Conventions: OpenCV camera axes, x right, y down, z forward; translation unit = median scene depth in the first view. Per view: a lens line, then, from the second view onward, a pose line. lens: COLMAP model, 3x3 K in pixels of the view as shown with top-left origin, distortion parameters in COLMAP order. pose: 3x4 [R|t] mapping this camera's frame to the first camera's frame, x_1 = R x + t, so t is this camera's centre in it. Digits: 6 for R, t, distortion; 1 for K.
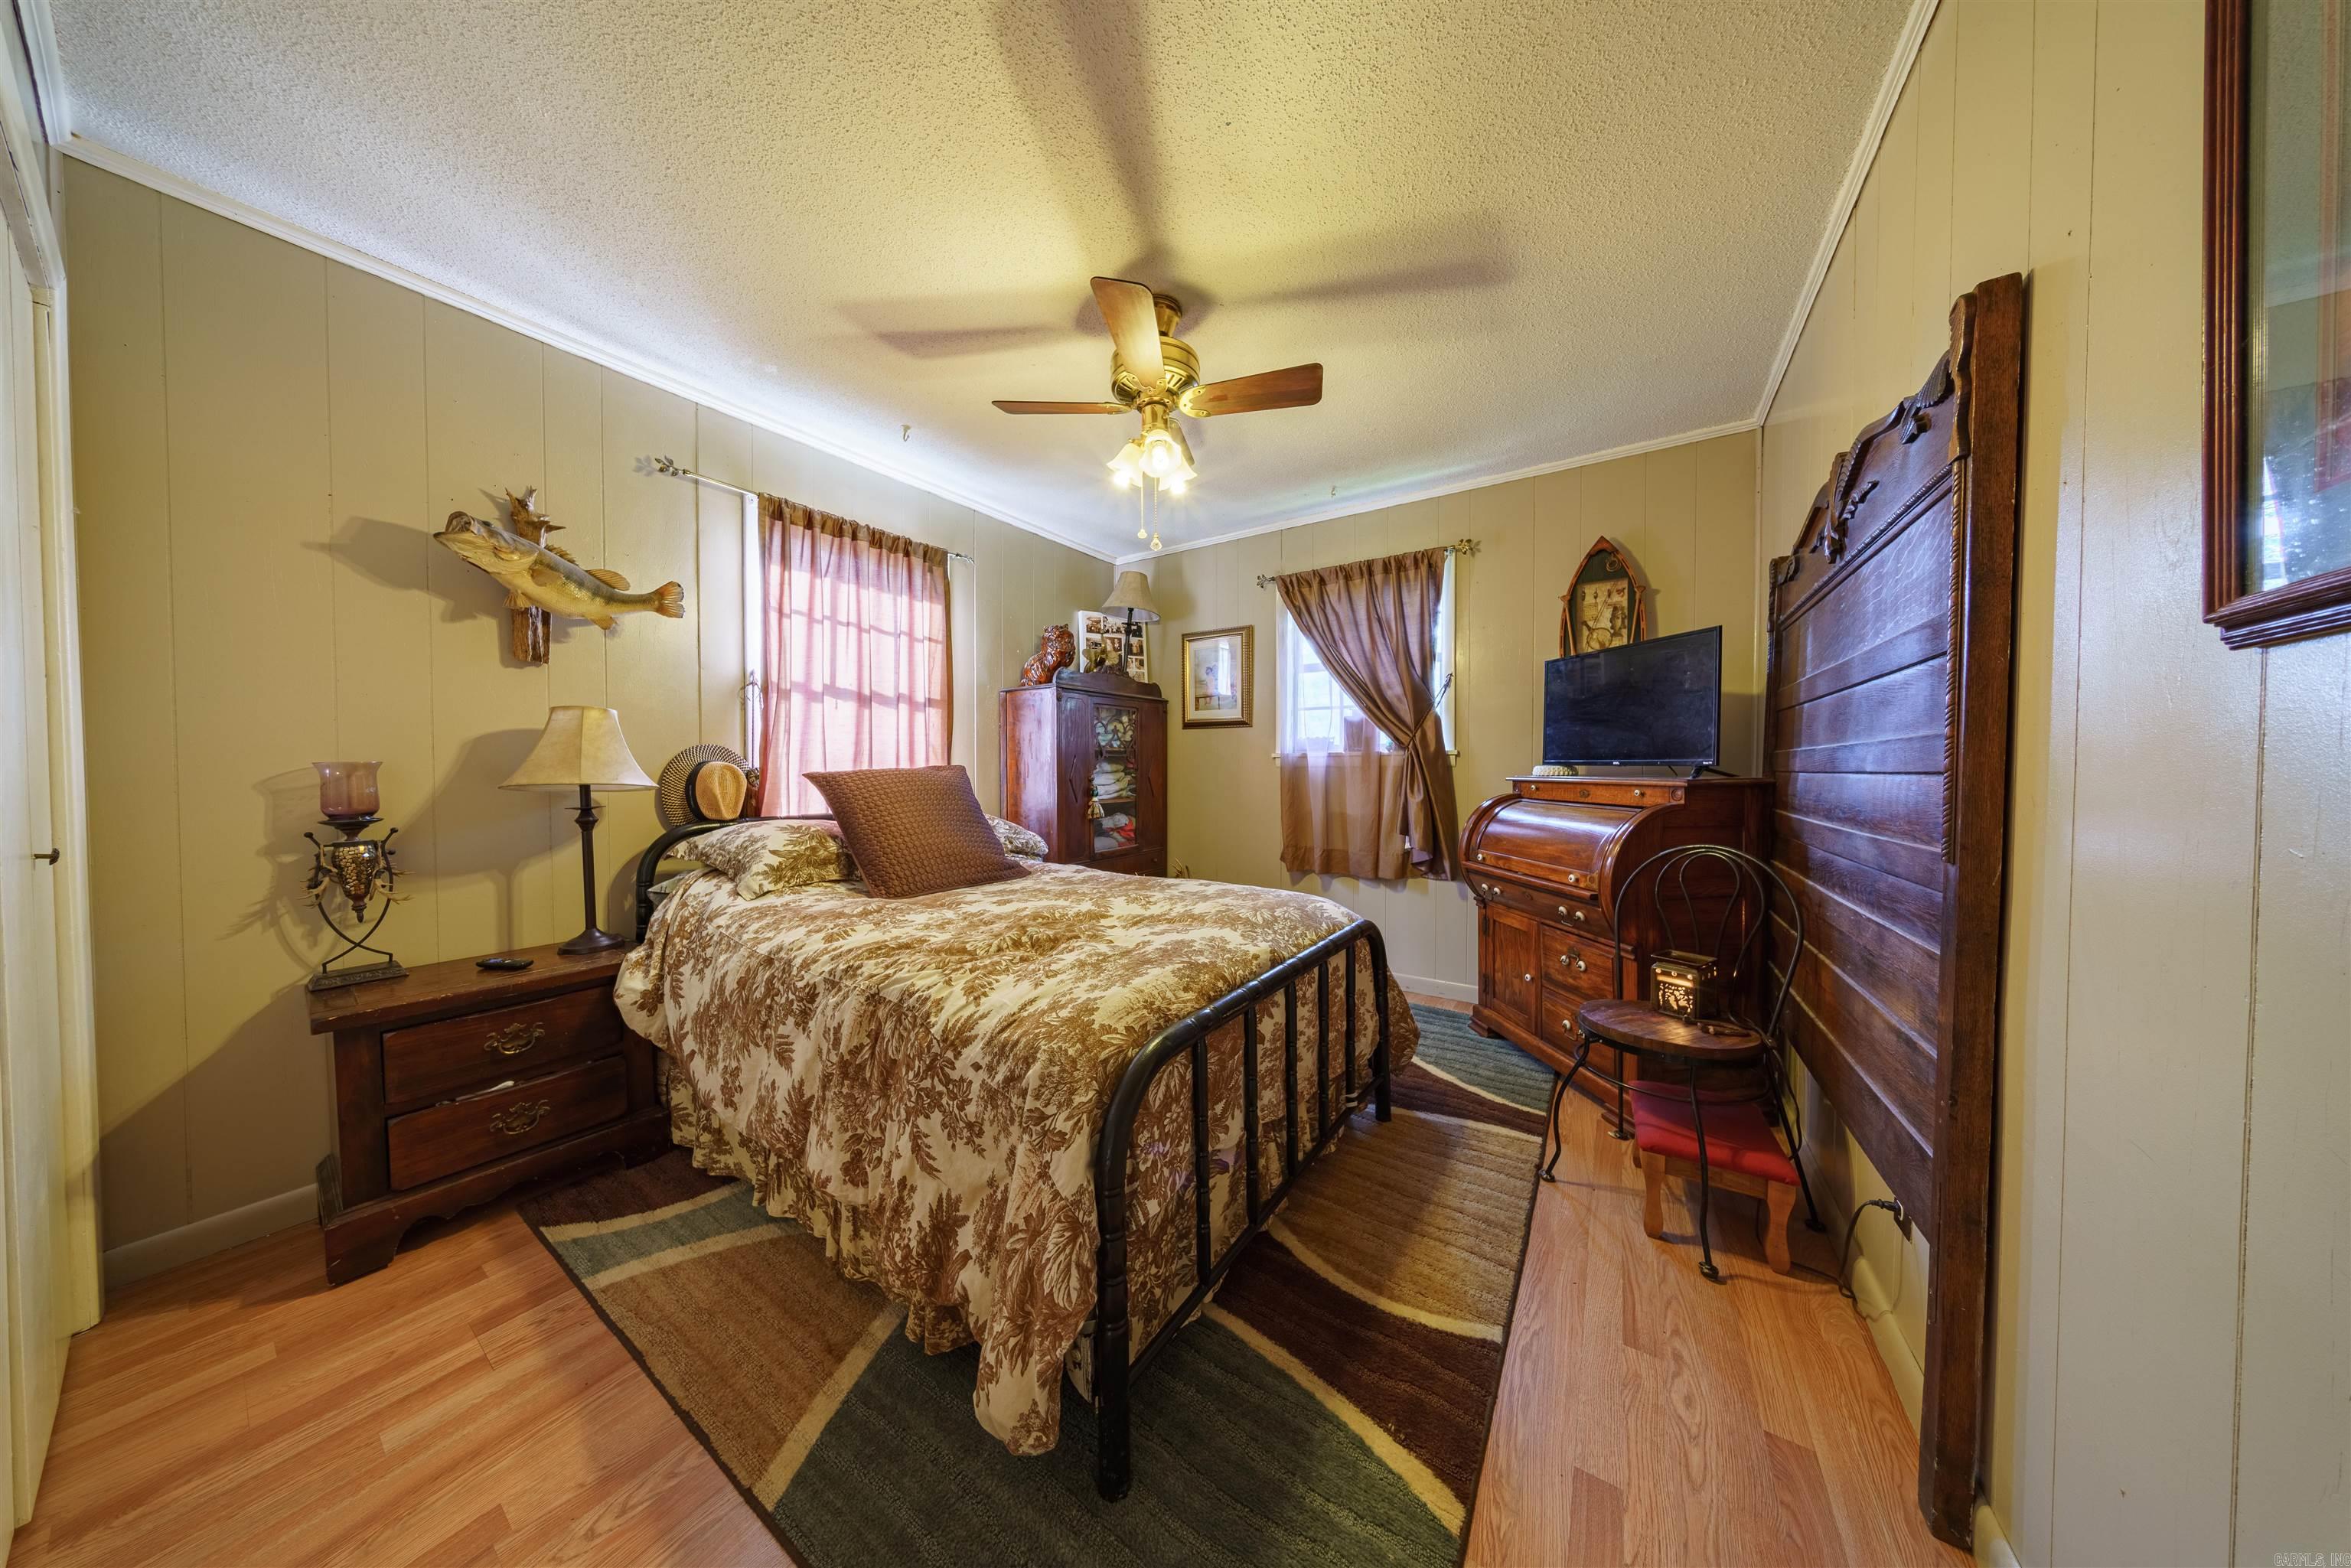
lens RADIAL K [[692.6, 0, 1167.9], [0, 692.6, 771.4], [0, 0, 1]] dist [-0.005310, 0.000984]
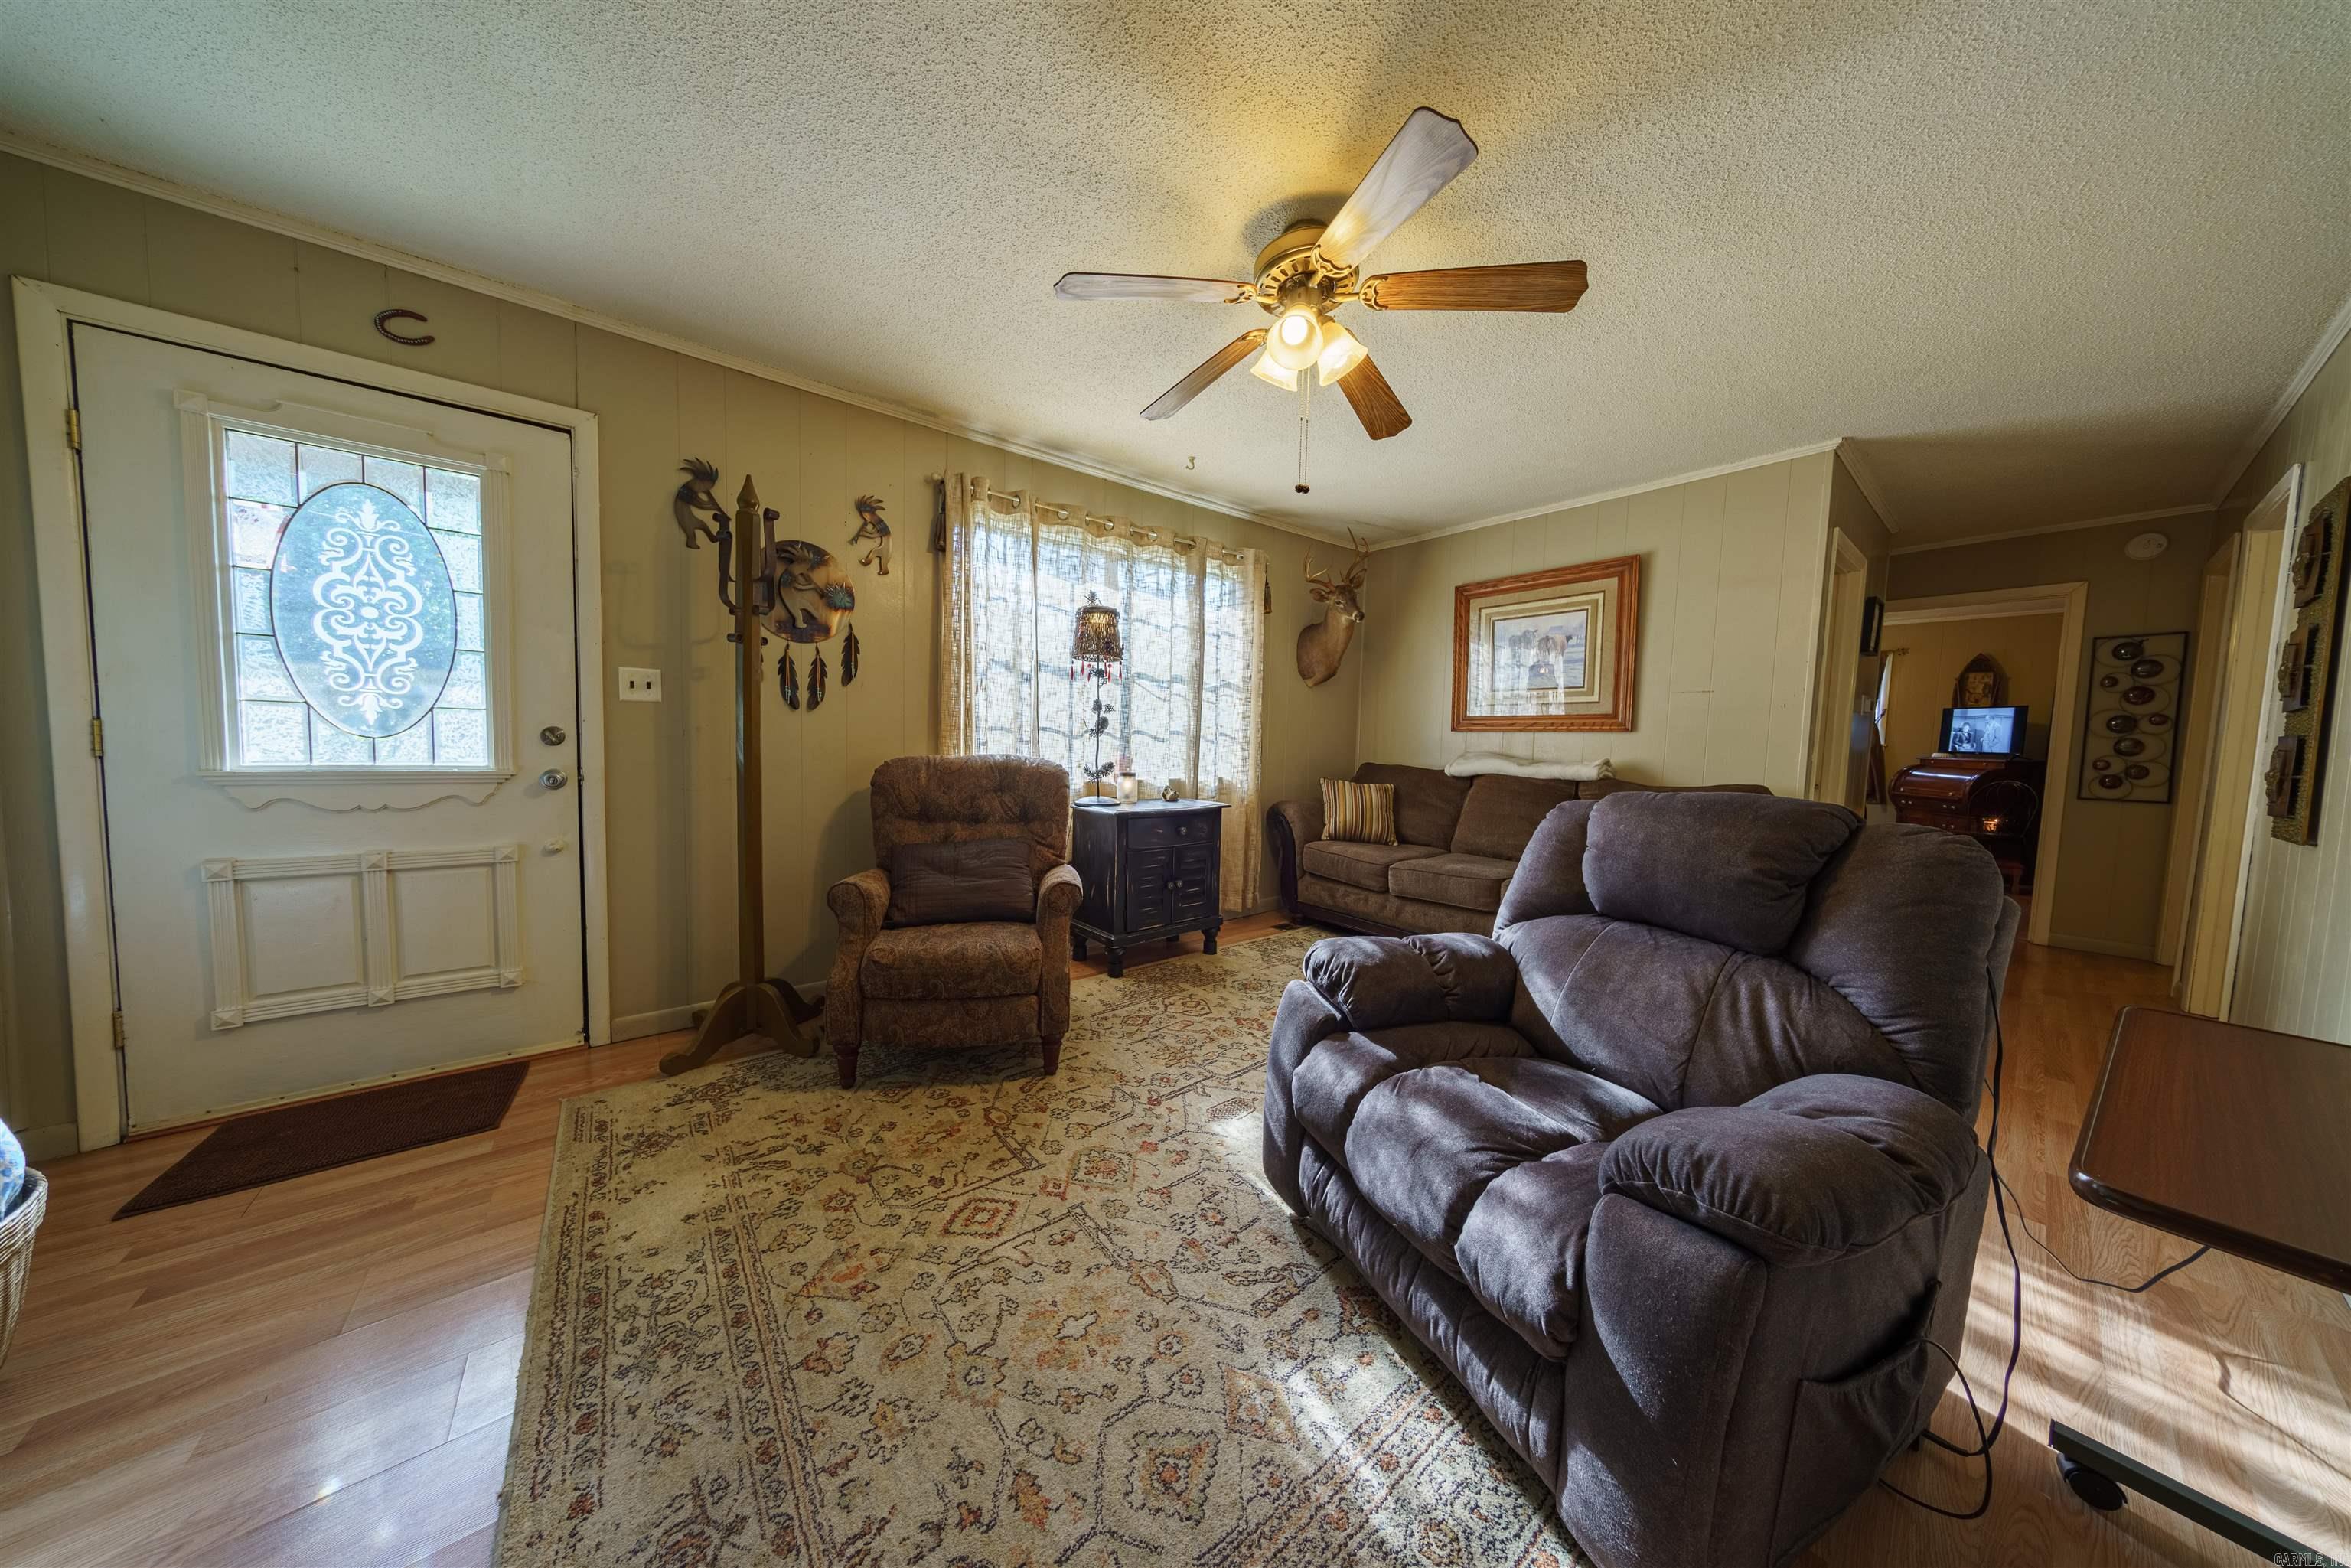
lens RADIAL K [[692.6, 0, 1175.6], [0, 692.6, 783.2], [0, 0, 1]] dist [-0.005310, 0.000984]
pose [[0.944432, 0.044029, -0.325745, -1.130168], [-0.027889, 0.998148, 0.054055, 0.039573], [0.327522, -0.041967, 0.943911, -2.050846]]
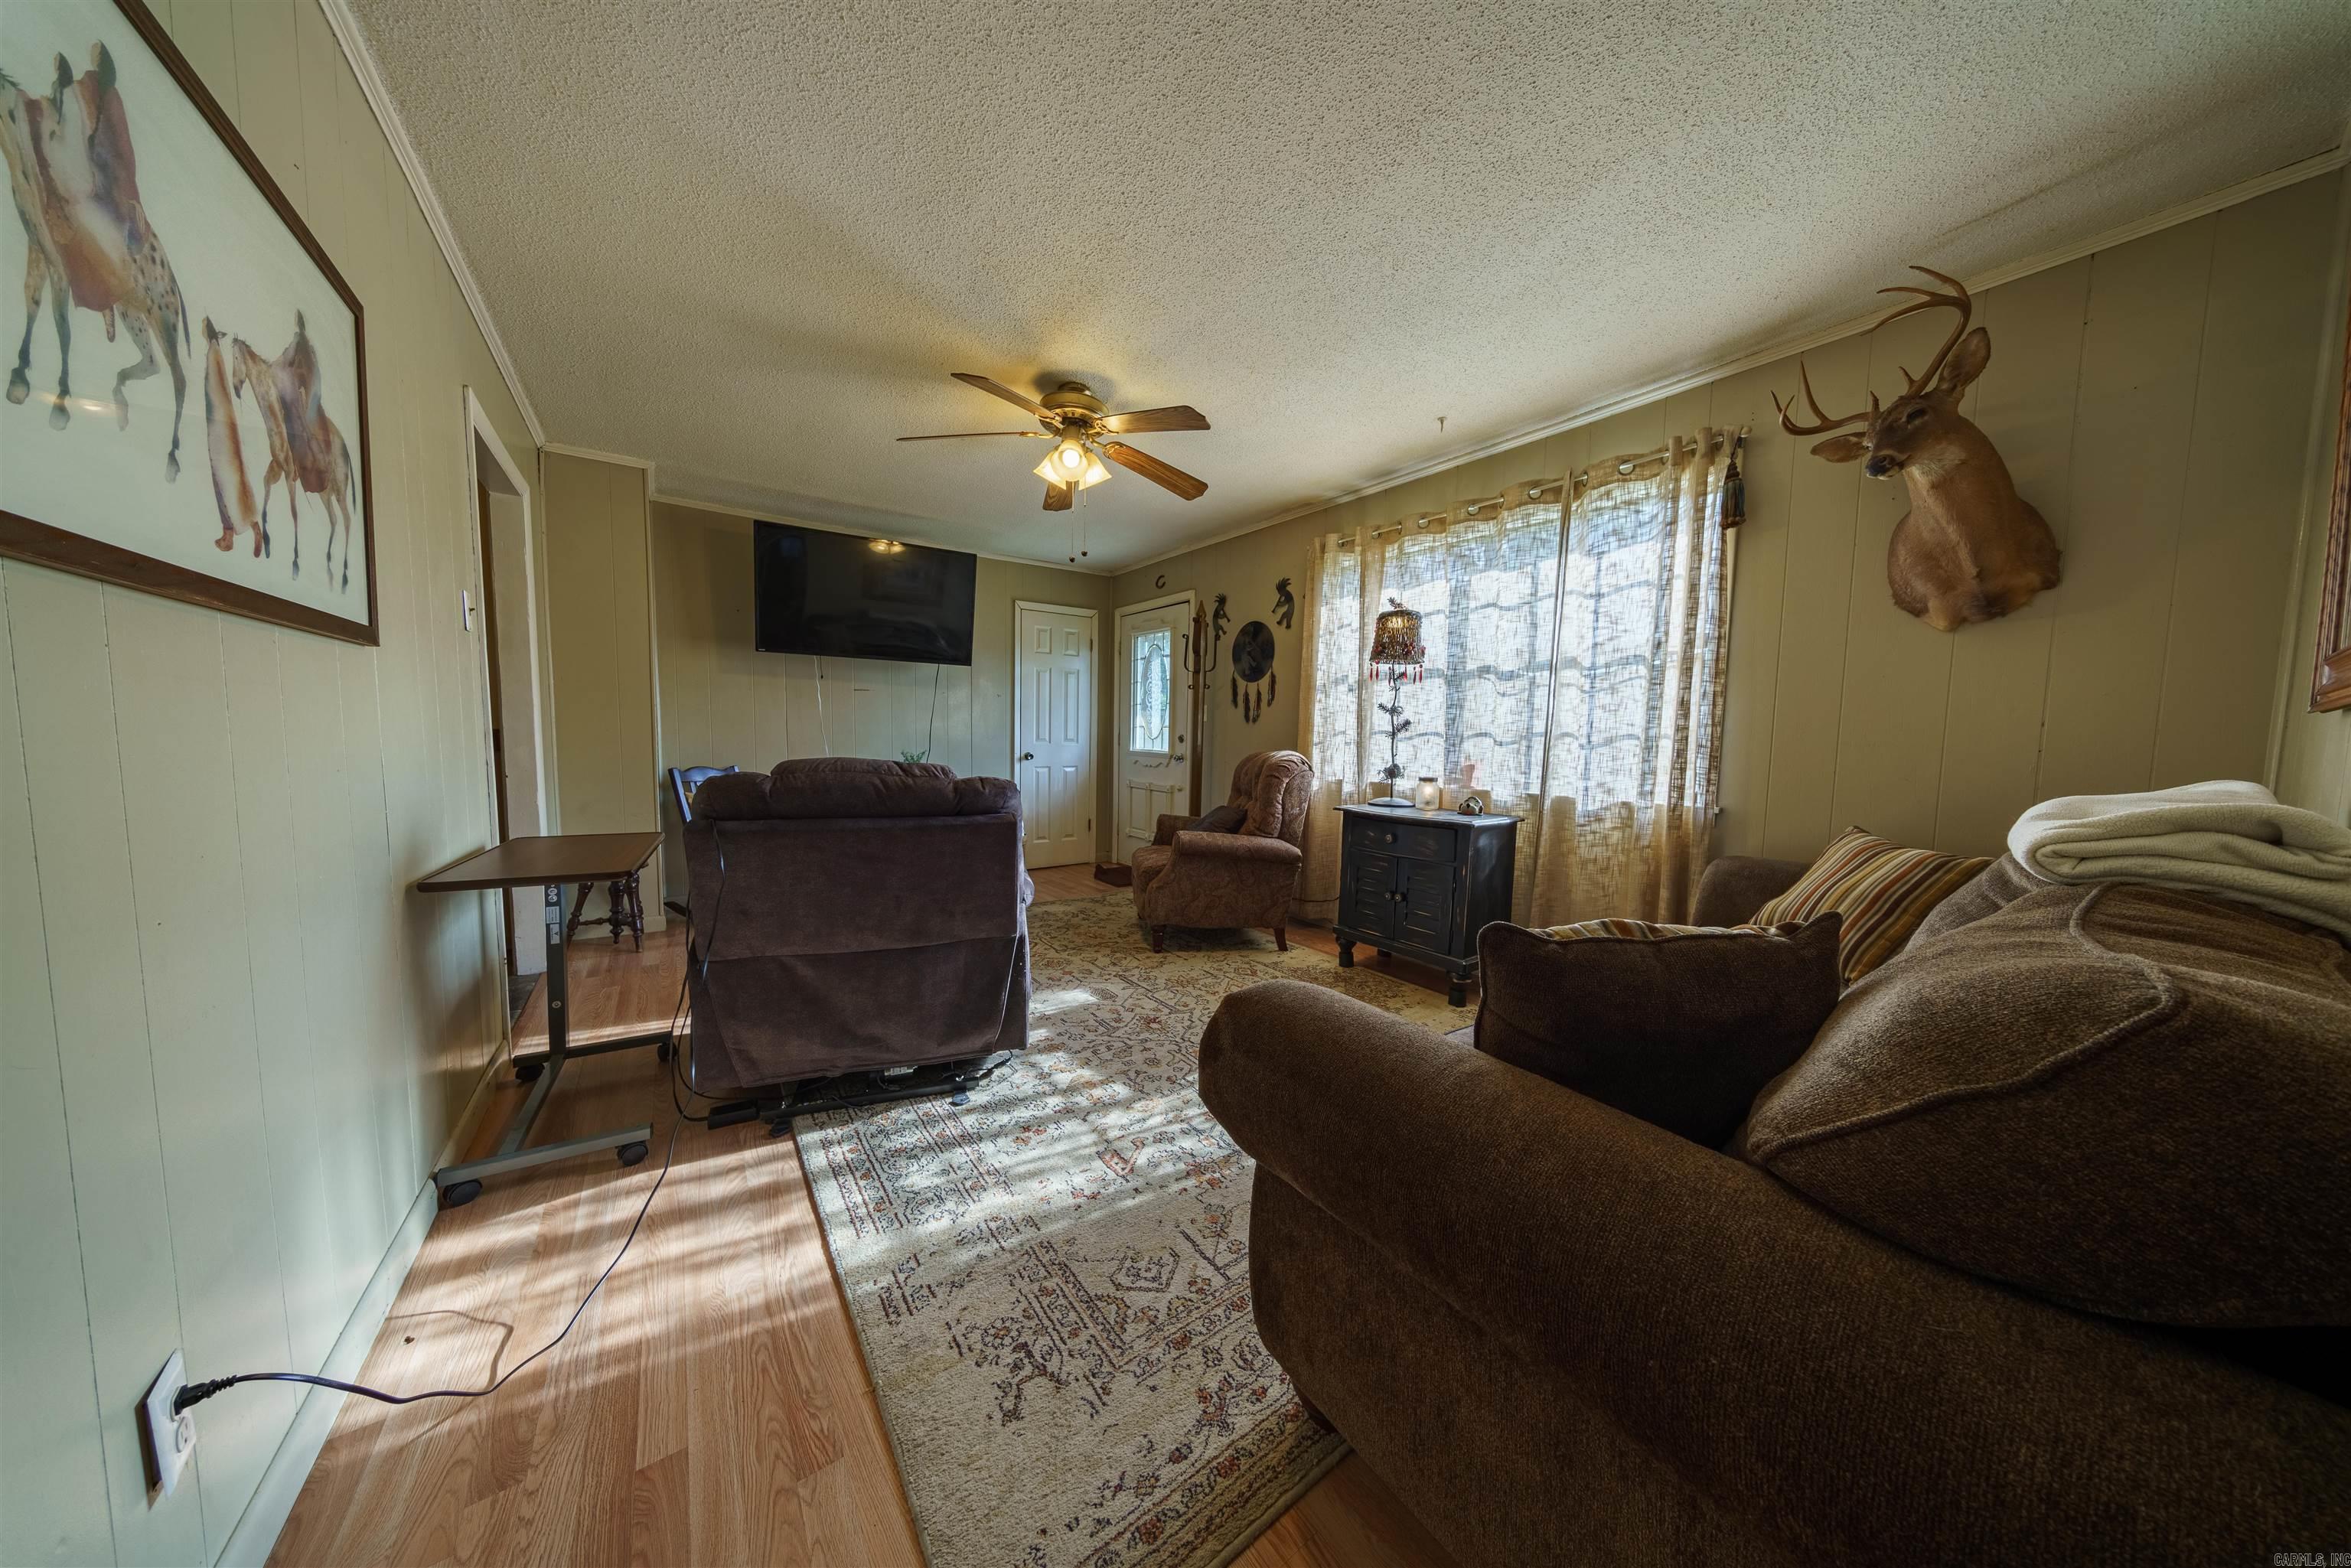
lens RADIAL K [[692.6, 0, 1186.3], [0, 692.6, 789.5], [0, 0, 1]] dist [-0.005310, 0.000984]
pose [[-0.358521, 0.064694, -0.931277, -0.403447], [-0.036977, 0.995829, 0.083413, 0.029045], [0.932789, 0.064341, -0.354633, -0.893158]]
